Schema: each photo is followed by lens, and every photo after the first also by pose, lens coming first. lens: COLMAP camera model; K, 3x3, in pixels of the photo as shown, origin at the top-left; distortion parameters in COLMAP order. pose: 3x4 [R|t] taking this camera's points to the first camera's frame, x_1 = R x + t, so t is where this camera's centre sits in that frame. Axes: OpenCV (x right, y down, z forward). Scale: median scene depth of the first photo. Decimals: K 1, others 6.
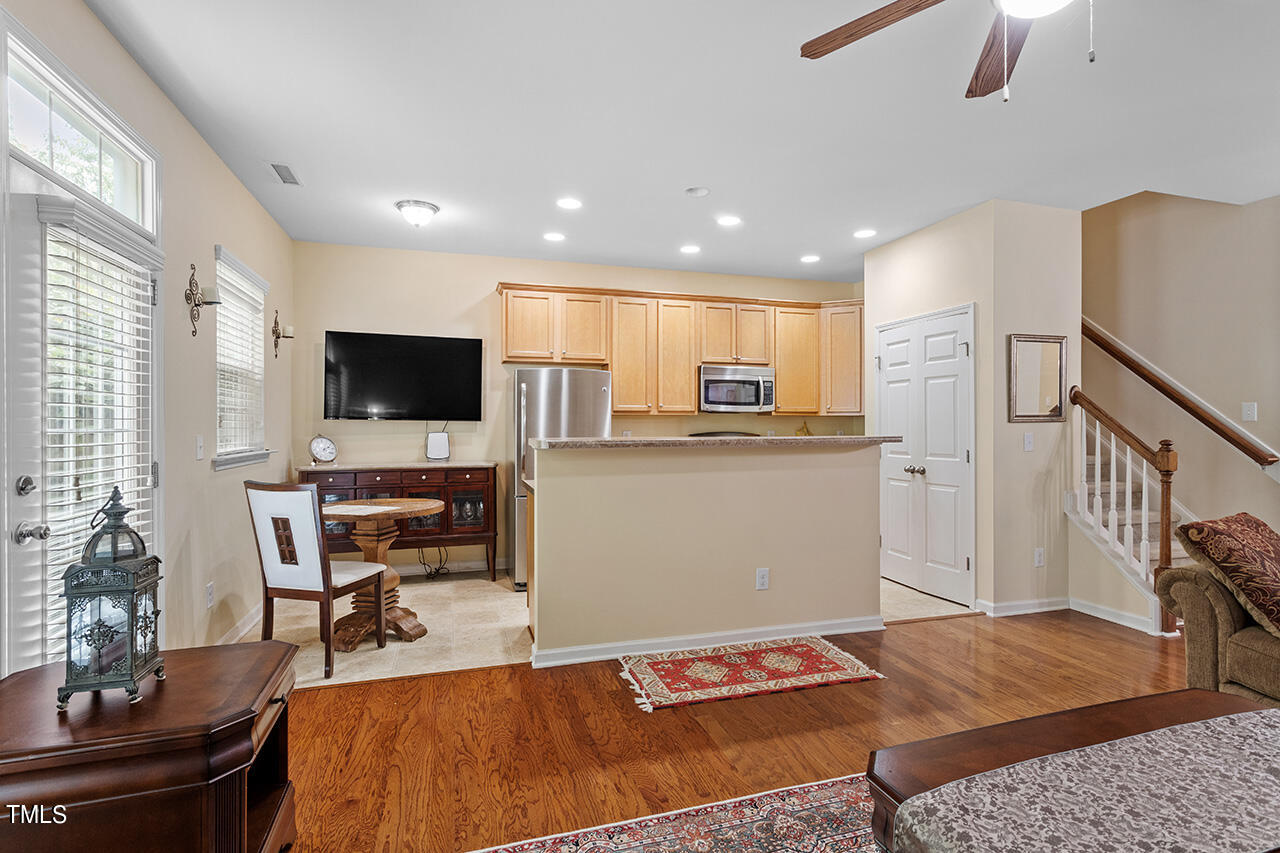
lens RADIAL K [[617.5, 0, 641.2], [0, 617.5, 424.6], [0, 0, 1]] dist [-0.000337, 0.002432]
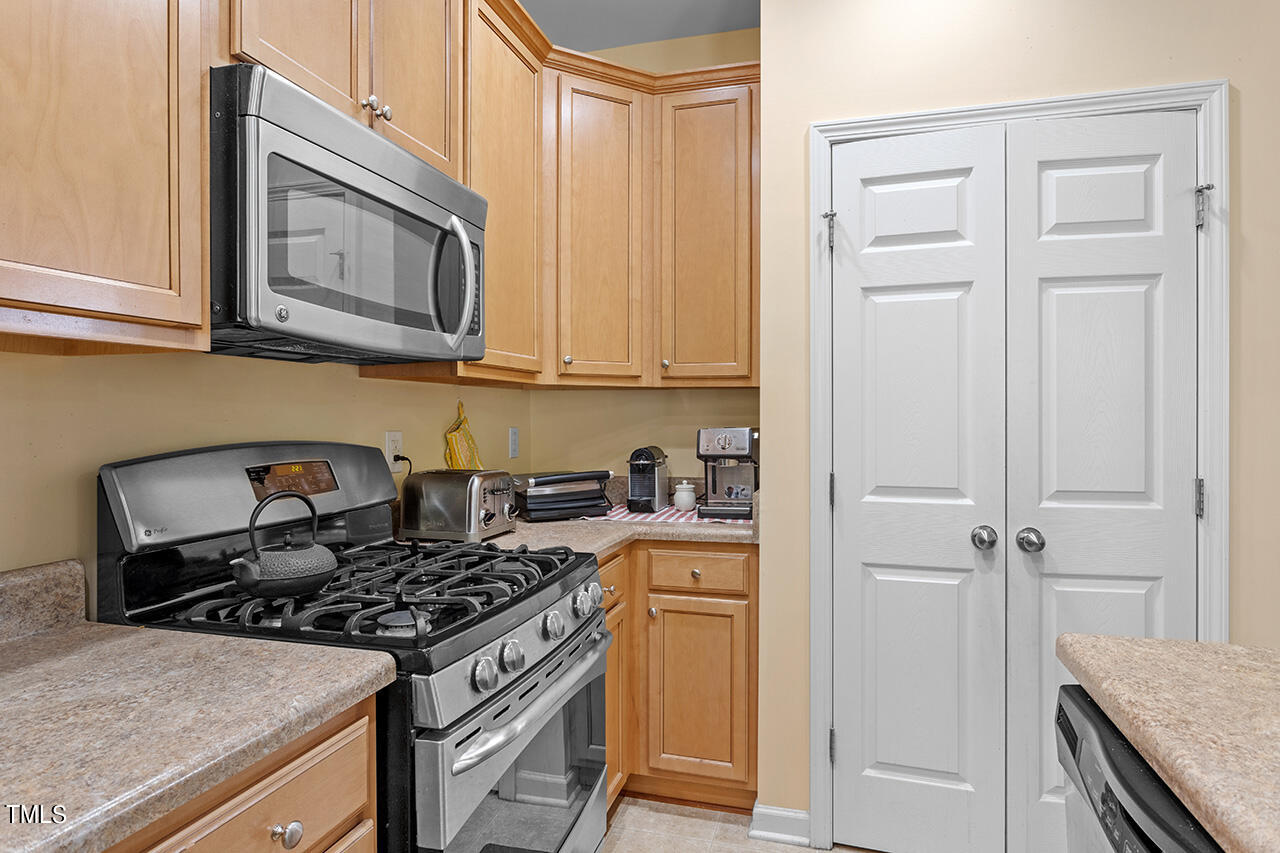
lens RADIAL K [[763.4, 0, 643.6], [0, 763.4, 419.7], [0, 0, 1]] dist [-0.001149, -0.000474]
pose [[0.524379, 0.000975, 0.851484, -0.032797], [-0.001858, 0.999998, 0.000000, 0.005226], [-0.851483, -0.001582, 0.524380, 0.886175]]
